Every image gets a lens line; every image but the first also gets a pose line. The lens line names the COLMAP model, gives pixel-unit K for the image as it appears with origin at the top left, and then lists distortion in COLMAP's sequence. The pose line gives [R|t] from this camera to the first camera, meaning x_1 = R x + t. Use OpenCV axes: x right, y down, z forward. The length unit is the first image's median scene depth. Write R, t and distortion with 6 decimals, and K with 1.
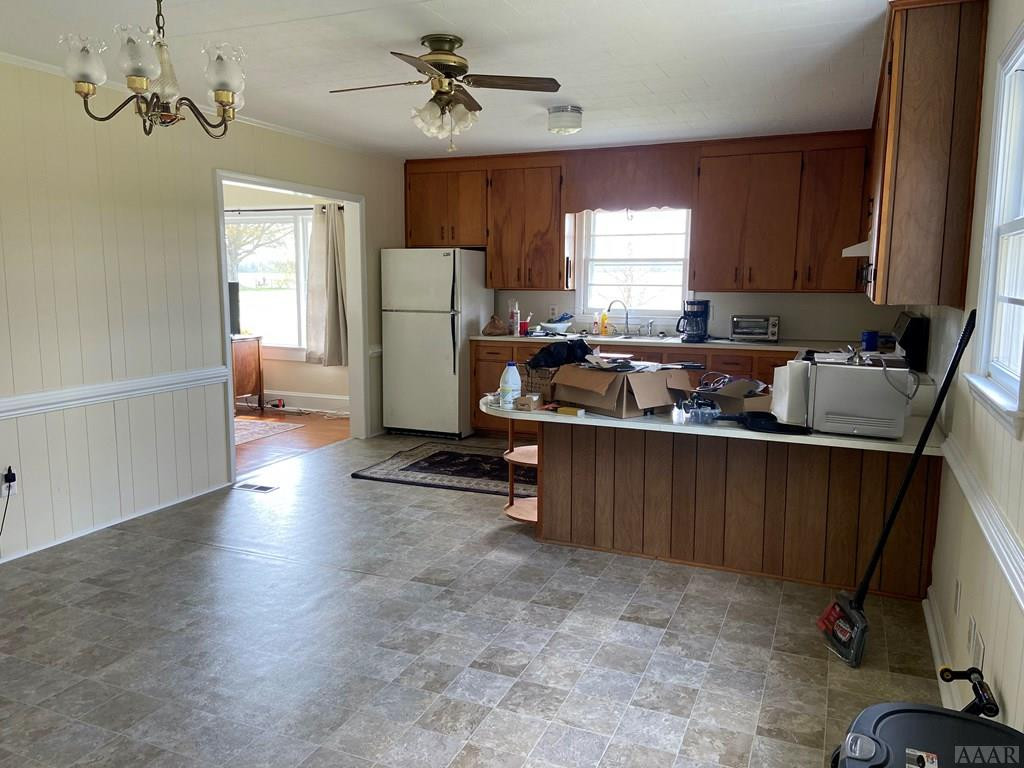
lens RADIAL K [[774.5, 0, 492.9], [0, 774.5, 372.6], [0, 0, 1]] dist [0.095662, -0.108714]
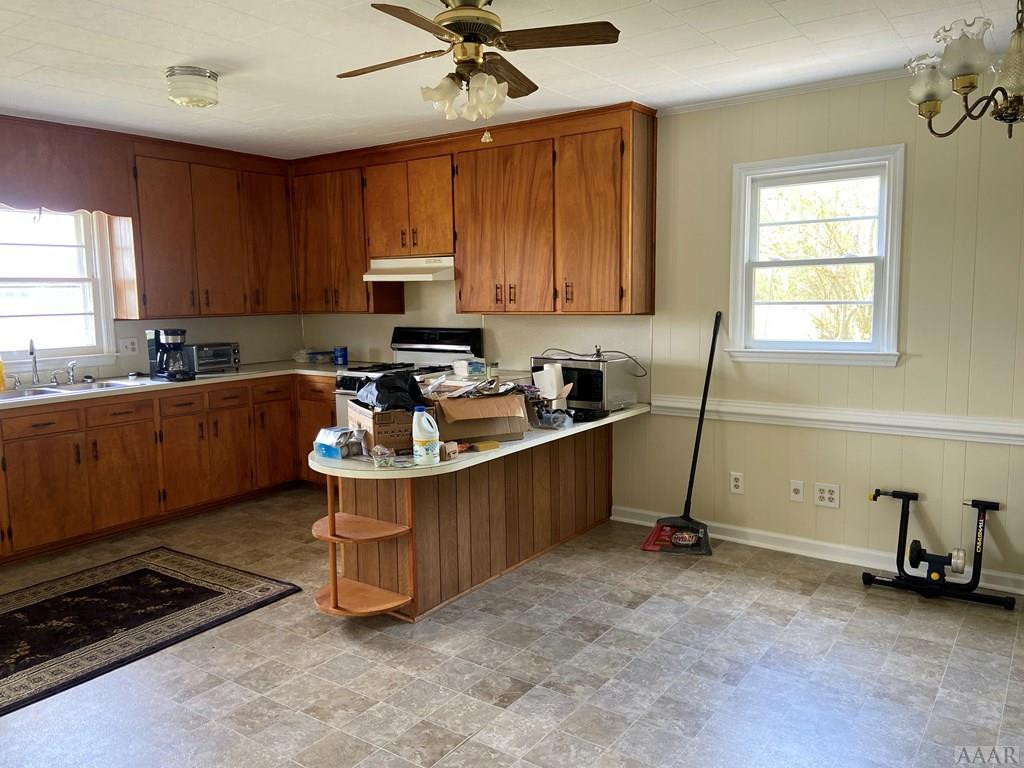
lens RADIAL K [[774.5, 0, 508.5], [0, 774.5, 378.3], [0, 0, 1]] dist [0.095662, -0.108714]
pose [[0.201908, -0.118566, 0.972201, -0.793892], [0.144386, 0.985403, 0.090190, -0.109365], [-0.968703, 0.122163, 0.216080, 0.799558]]
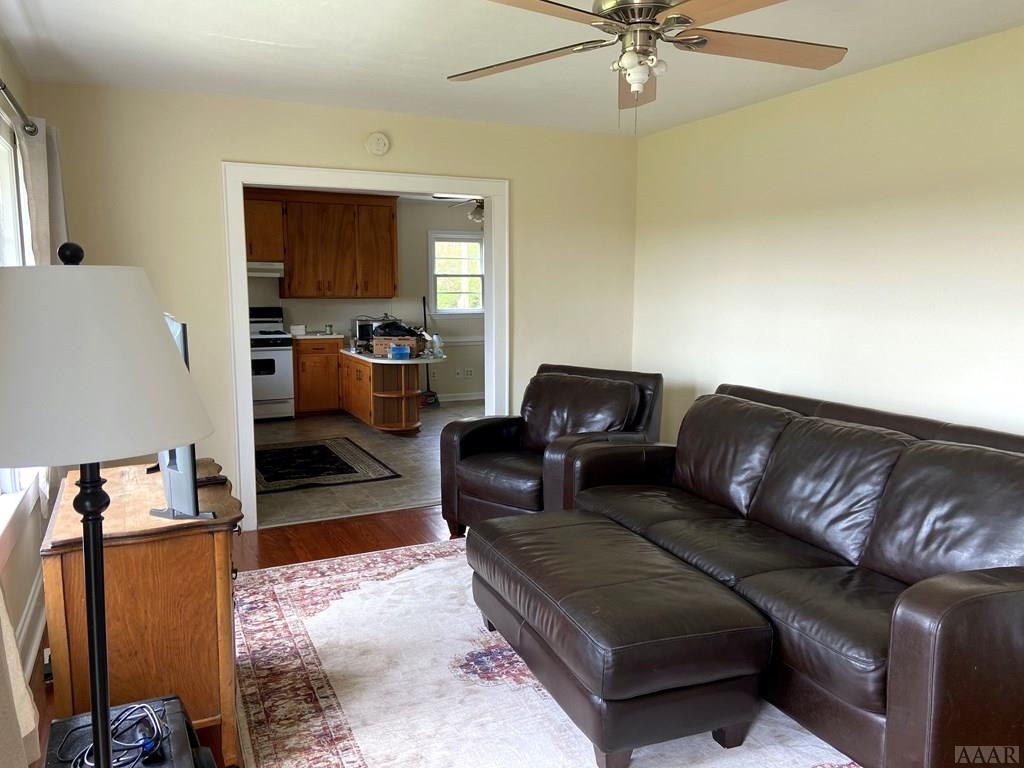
lens RADIAL K [[774.5, 0, 504.7], [0, 774.5, 377.1], [0, 0, 1]] dist [0.095662, -0.108714]
pose [[-0.745913, -0.082492, 0.660916, -1.470374], [0.081881, 0.973416, 0.213909, -0.323951], [-0.660991, 0.213674, -0.719329, 2.467267]]
